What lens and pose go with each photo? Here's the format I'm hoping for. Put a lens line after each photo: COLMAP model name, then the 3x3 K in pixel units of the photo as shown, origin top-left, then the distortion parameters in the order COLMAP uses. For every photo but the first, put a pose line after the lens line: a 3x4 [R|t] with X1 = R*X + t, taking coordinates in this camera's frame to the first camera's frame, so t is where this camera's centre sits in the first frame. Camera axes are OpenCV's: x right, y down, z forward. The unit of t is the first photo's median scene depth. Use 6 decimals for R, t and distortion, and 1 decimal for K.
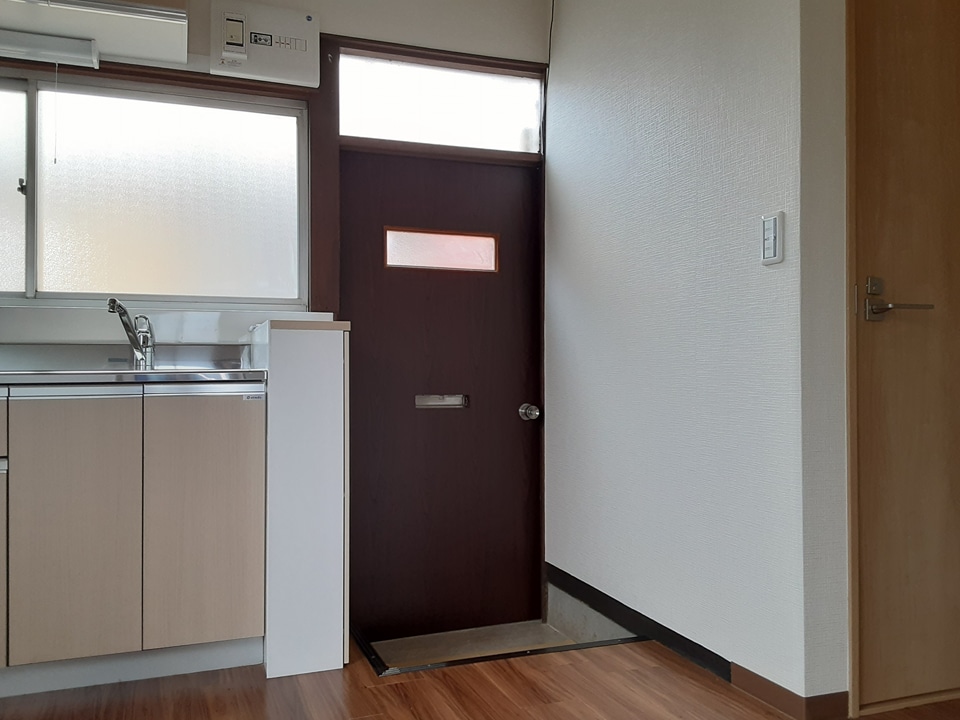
lens RADIAL K [[774.4, 0, 468.0], [0, 774.4, 355.8], [0, 0, 1]] dist [0.137631, -0.210662]
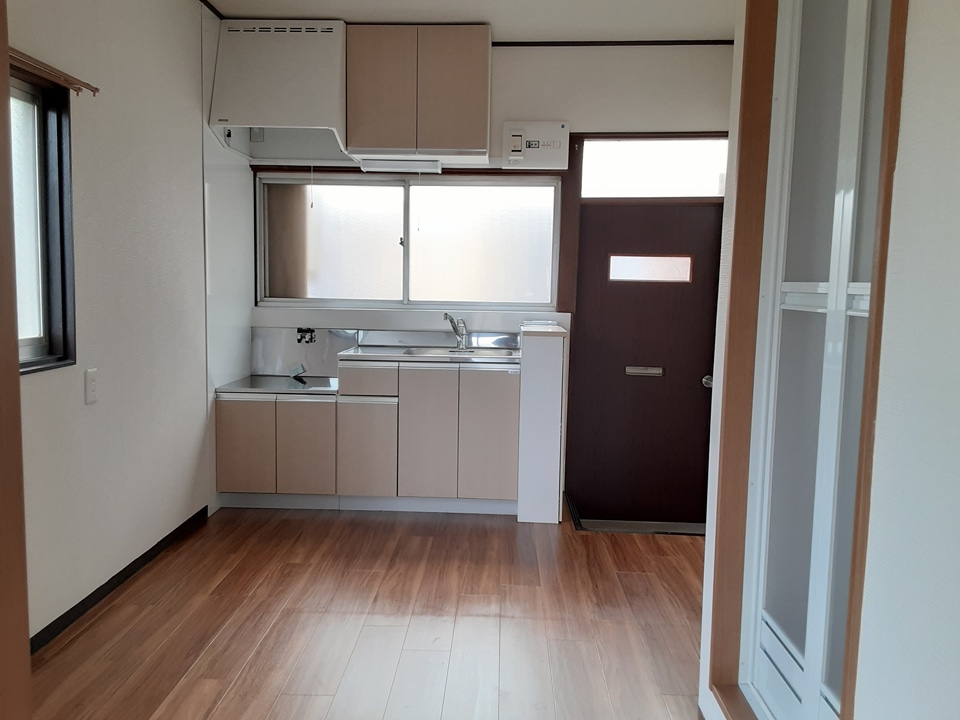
lens RADIAL K [[774.4, 0, 468.0], [0, 774.4, 355.8], [0, 0, 1]] dist [0.137631, -0.210662]
pose [[0.922150, 0.059579, -0.382217, 0.255907], [-0.017353, 0.993445, 0.112990, -0.153120], [0.386444, -0.097561, 0.917139, -0.564397]]
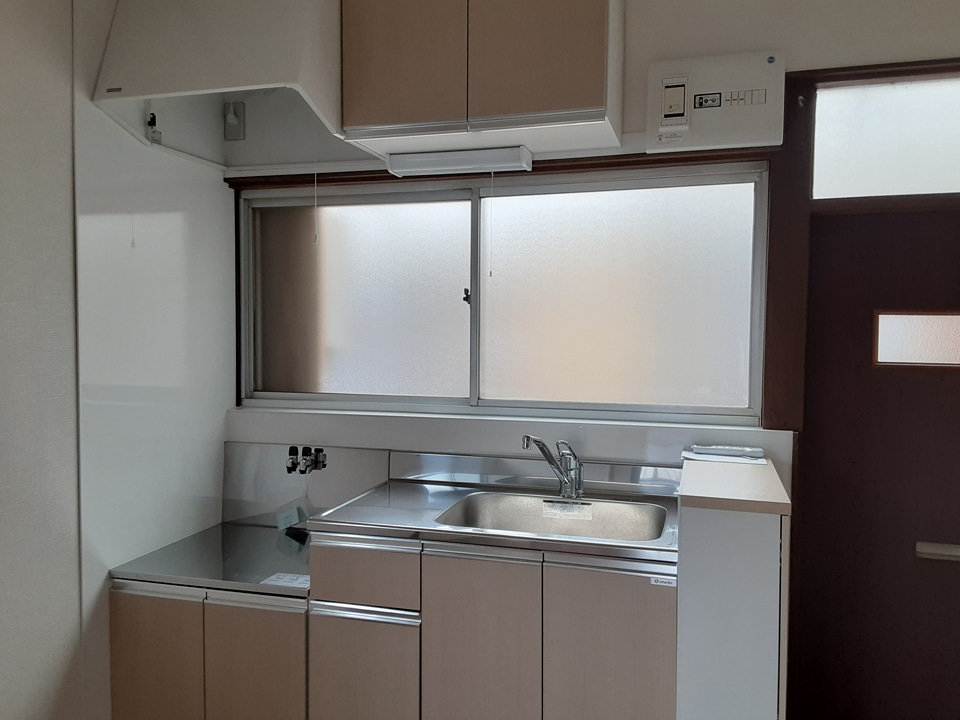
lens RADIAL K [[774.4, 0, 468.0], [0, 774.4, 355.8], [0, 0, 1]] dist [0.137631, -0.210662]
pose [[0.800431, 0.035760, -0.598357, 0.037896], [0.001656, 0.998083, 0.061865, -0.191762], [0.599422, -0.050510, 0.798838, 0.190494]]
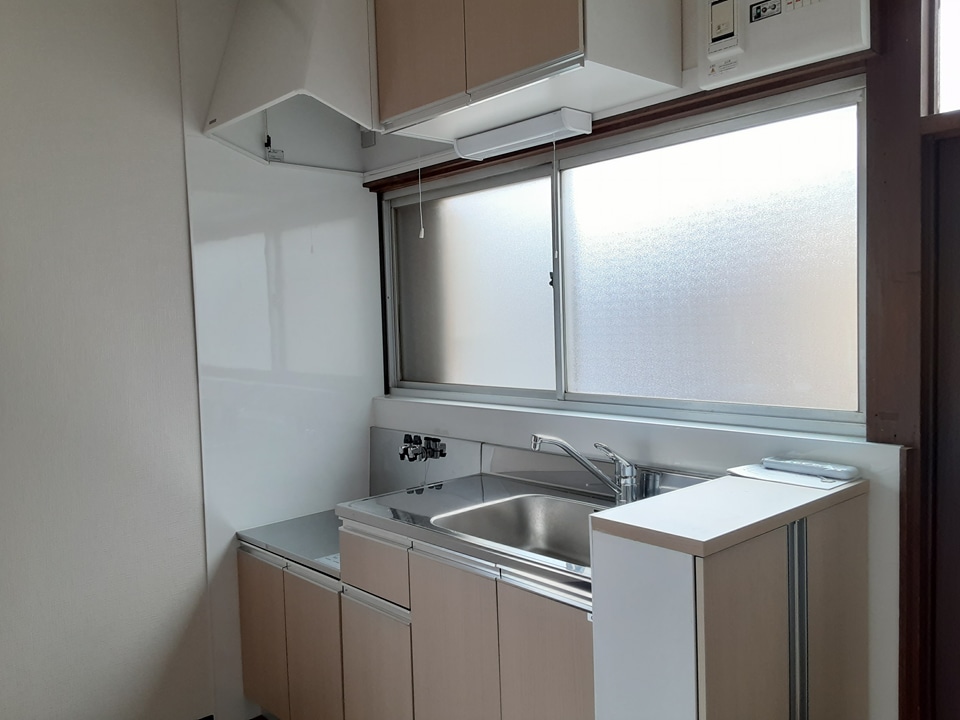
lens RADIAL K [[774.4, 0, 468.0], [0, 774.4, 355.8], [0, 0, 1]] dist [0.137631, -0.210662]
pose [[0.375617, 0.041763, -0.925834, 0.245572], [0.047471, 0.996806, 0.064224, -0.181829], [0.925558, -0.068074, 0.372435, 0.539061]]
